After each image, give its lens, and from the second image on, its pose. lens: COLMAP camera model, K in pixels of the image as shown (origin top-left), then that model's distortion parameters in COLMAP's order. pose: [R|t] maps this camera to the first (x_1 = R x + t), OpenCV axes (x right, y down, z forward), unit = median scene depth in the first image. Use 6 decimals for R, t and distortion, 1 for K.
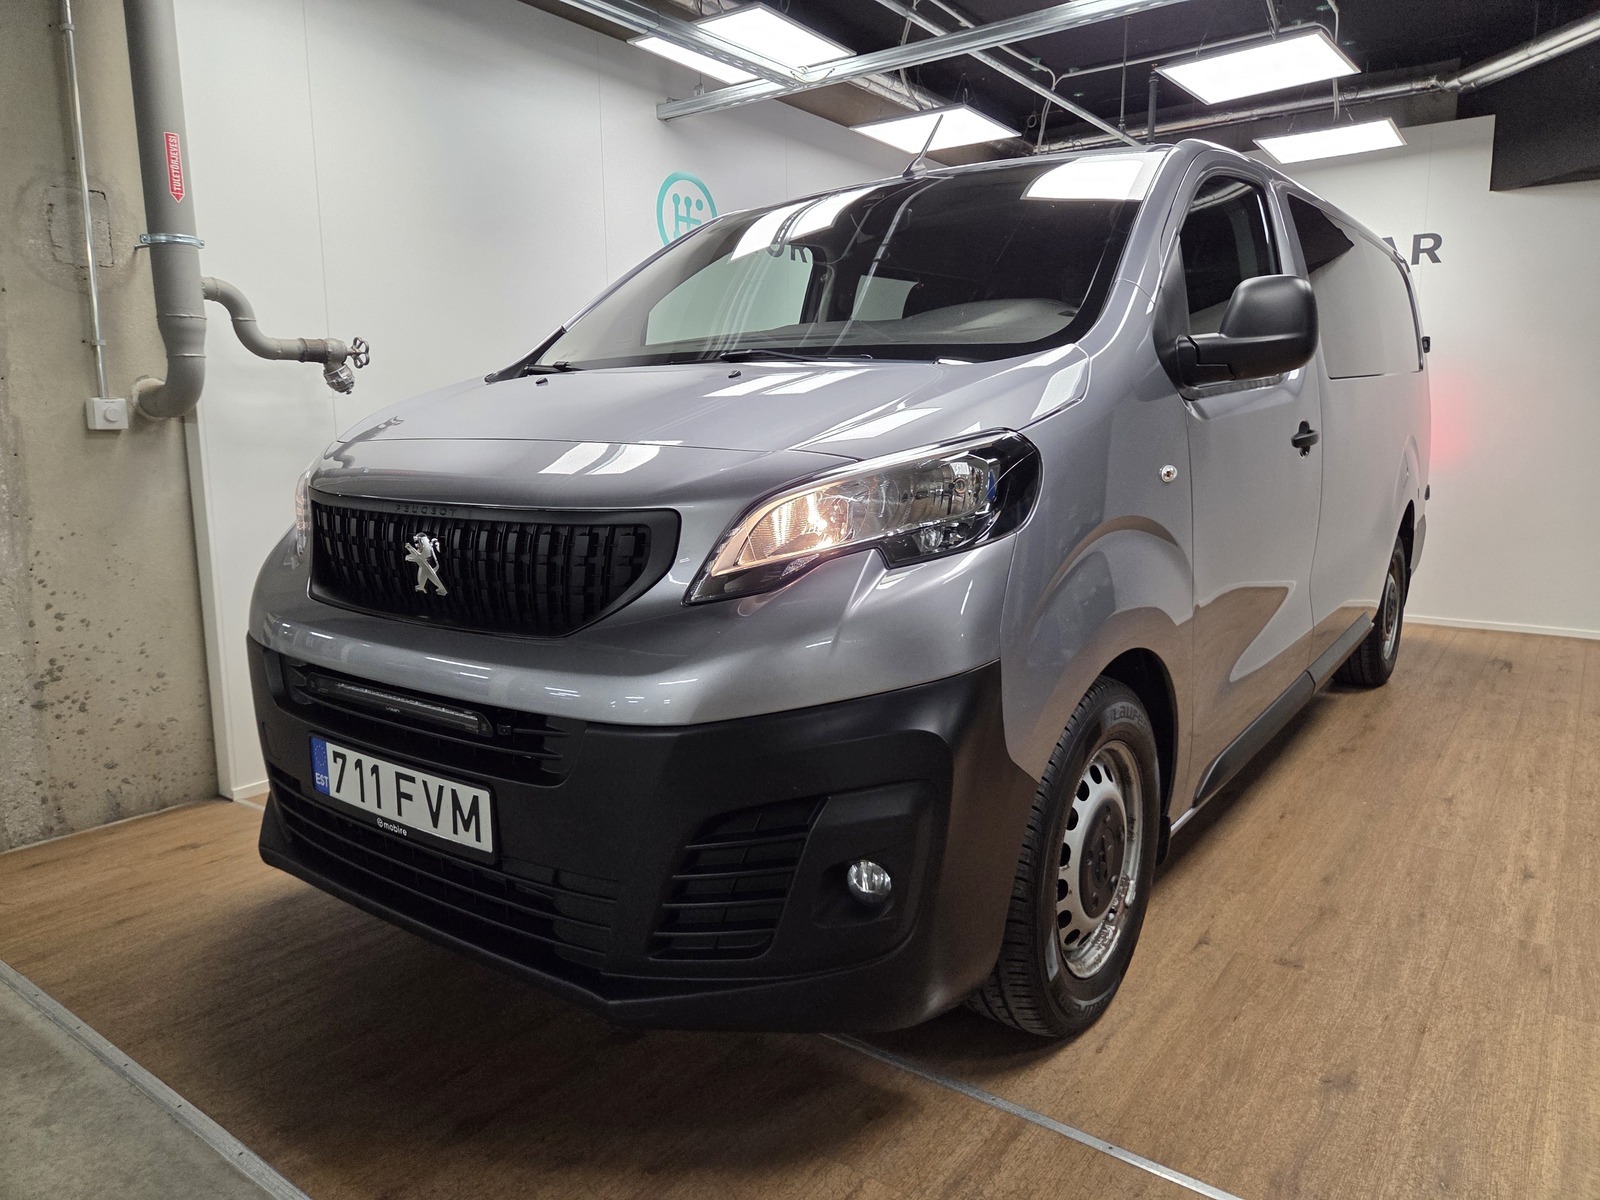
lens RADIAL K [[1088.0, 0, 800.0], [0, 1088.0, 600.0], [0, 0, 1]] dist [0.001788, 0.000204]
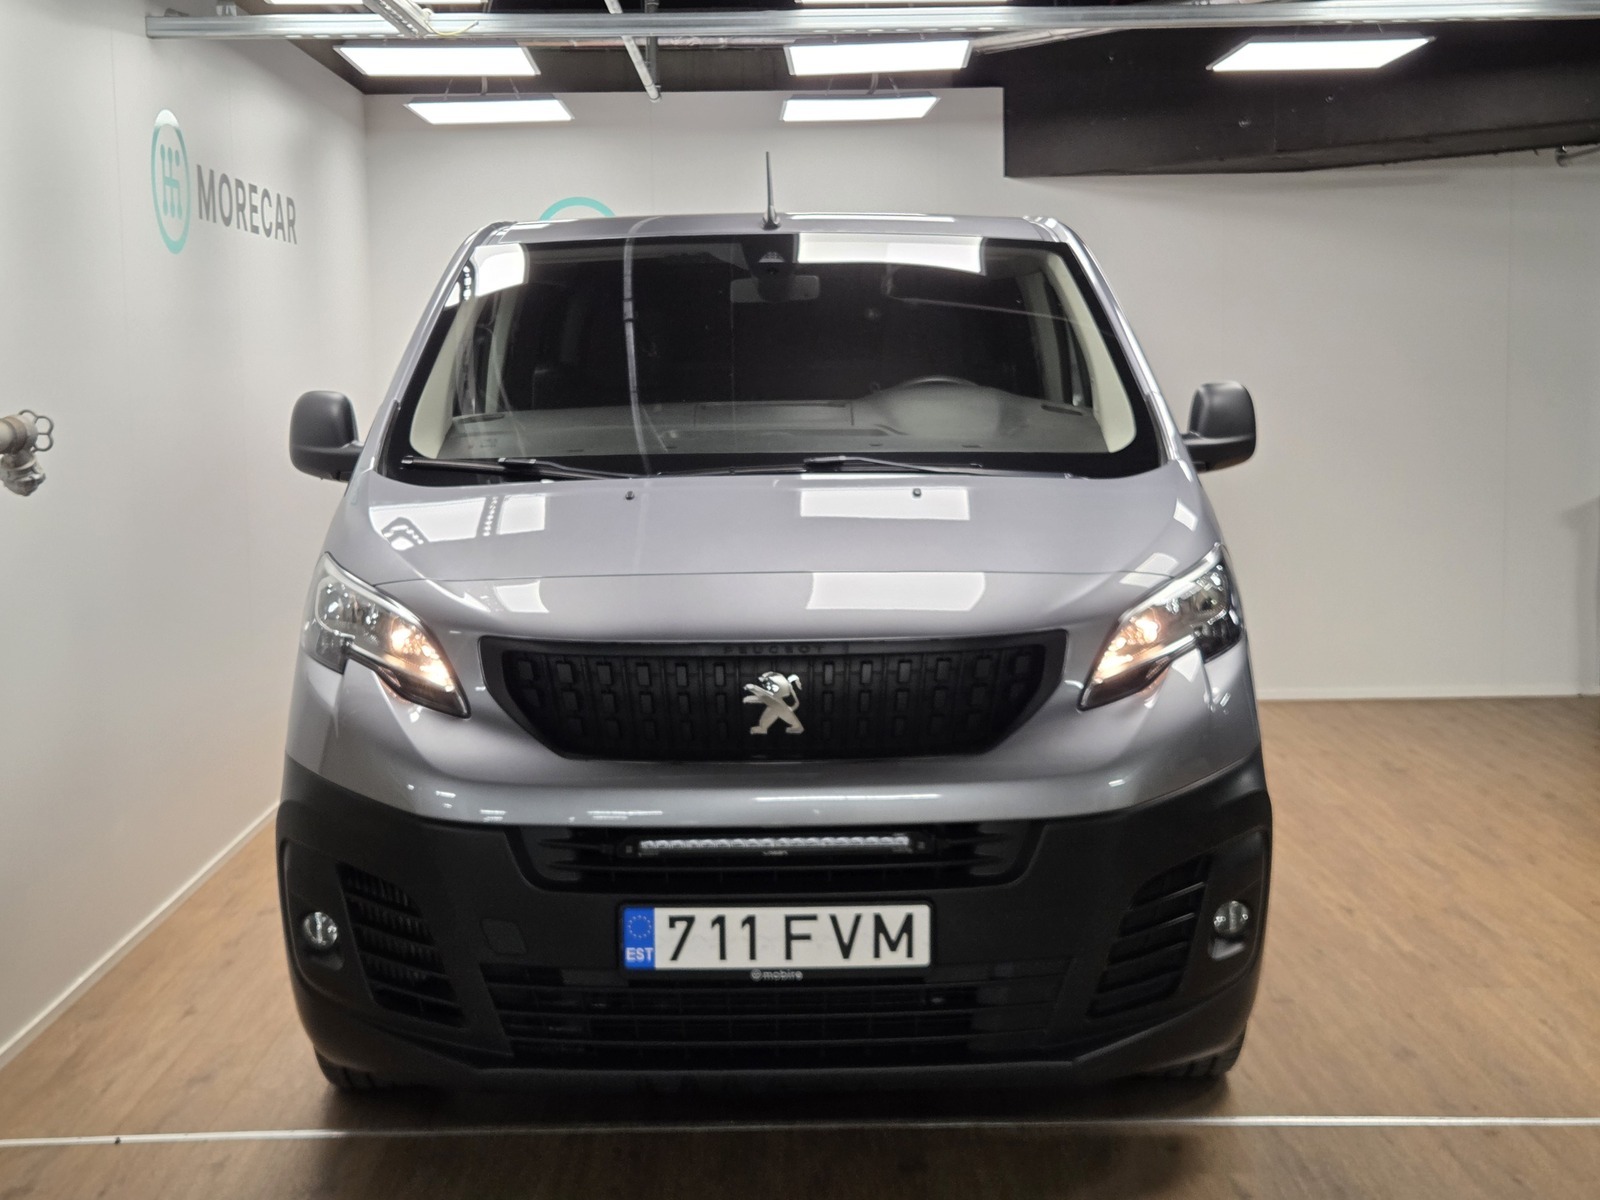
lens RADIAL K [[2148.9, 0, 800.0], [0, 2148.9, 600.0], [0, 0, 1]] dist [-0.004226, 0.000566]
pose [[0.797883, -0.068136, 0.598949, -1.515349], [0.105750, 0.994004, -0.027797, -0.071383], [-0.593464, 0.085517, 0.800304, -0.595094]]
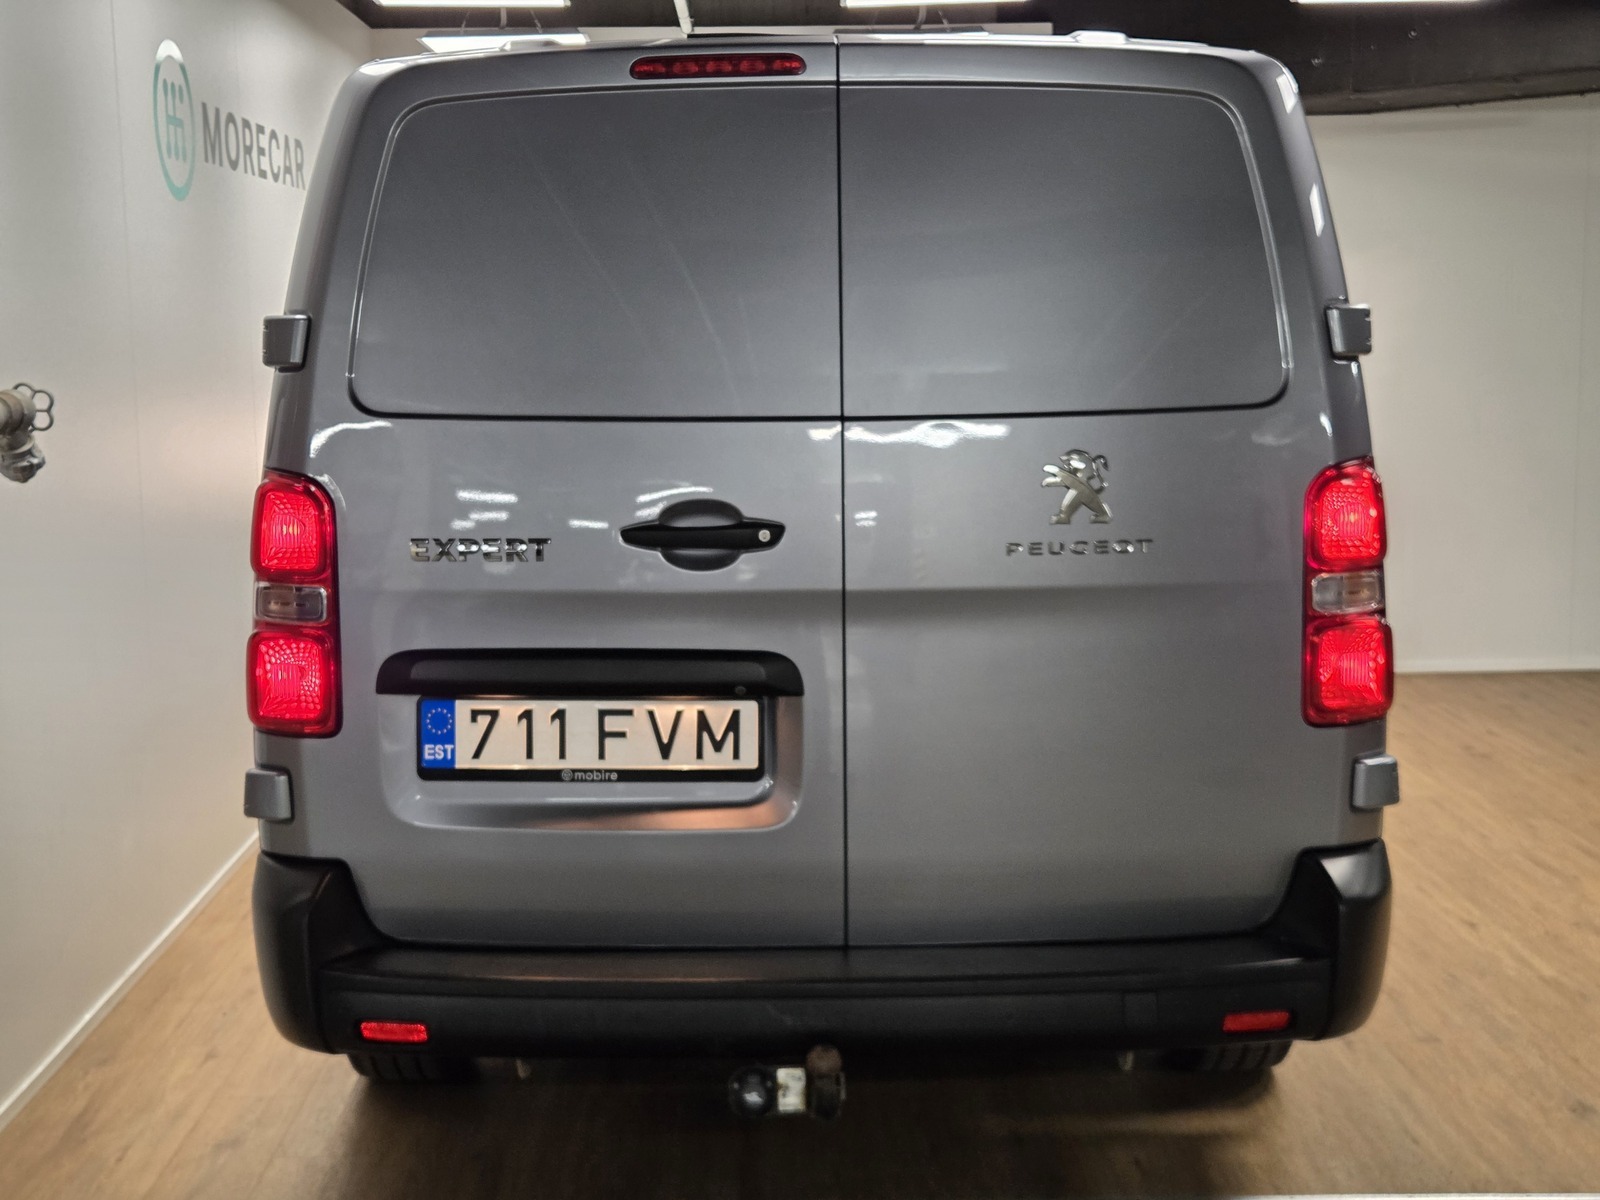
lens RADIAL K [[2145.7, 0, 800.0], [0, 2145.7, 619.5], [0, 0, 1]] dist [0.007531, 0.025724]
pose [[0.793678, -0.087970, 0.601944, -1.429247], [0.105297, 0.994420, 0.006491, -0.147134], [-0.599156, 0.058231, 0.798512, -0.281998]]
